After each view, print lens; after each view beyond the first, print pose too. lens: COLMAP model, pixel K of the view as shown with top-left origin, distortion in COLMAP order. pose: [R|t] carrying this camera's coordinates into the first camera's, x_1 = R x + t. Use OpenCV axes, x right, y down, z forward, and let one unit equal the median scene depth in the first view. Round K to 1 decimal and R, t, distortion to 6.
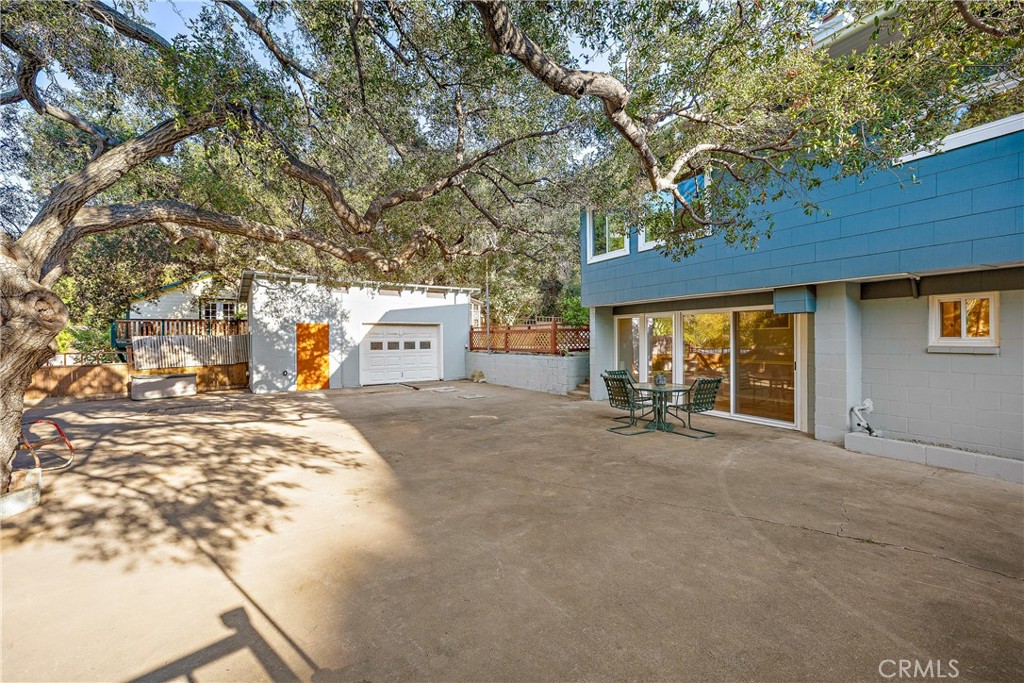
lens RADIAL K [[434.9, 0, 512.0], [0, 434.9, 343.2], [0, 0, 1]] dist [0.002506, 0.000525]
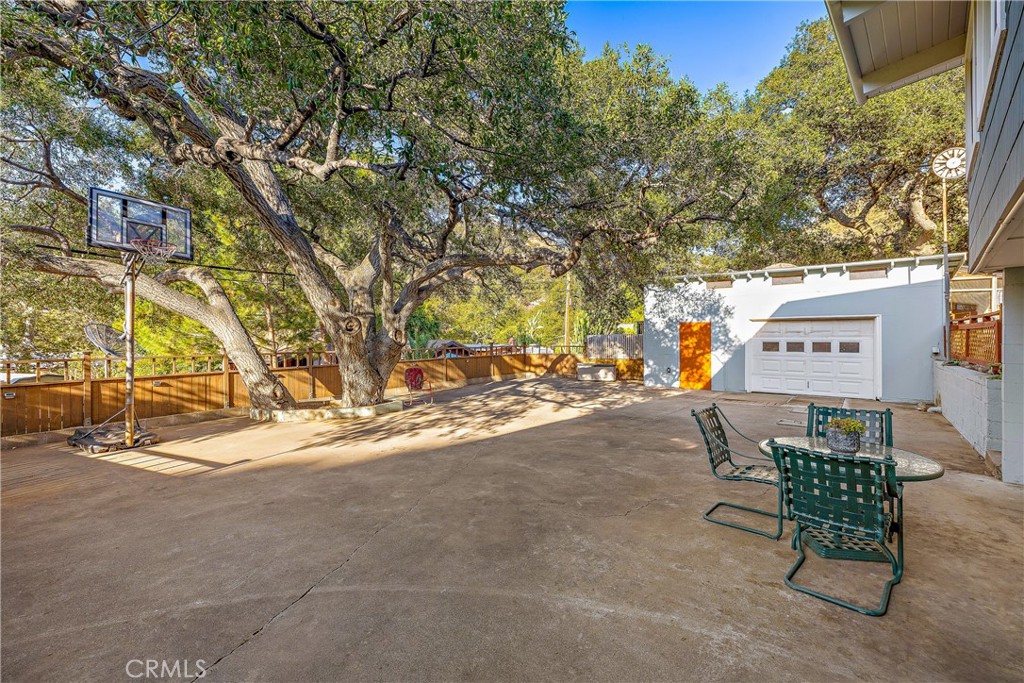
lens RADIAL K [[434.9, 0, 512.9], [0, 434.9, 333.8], [0, 0, 1]] dist [0.002506, 0.000525]
pose [[0.311661, 0.000889, -0.950193, 0.370995], [-0.011611, 0.999928, -0.002873, -0.010220], [0.950122, 0.011928, 0.311649, 0.305579]]
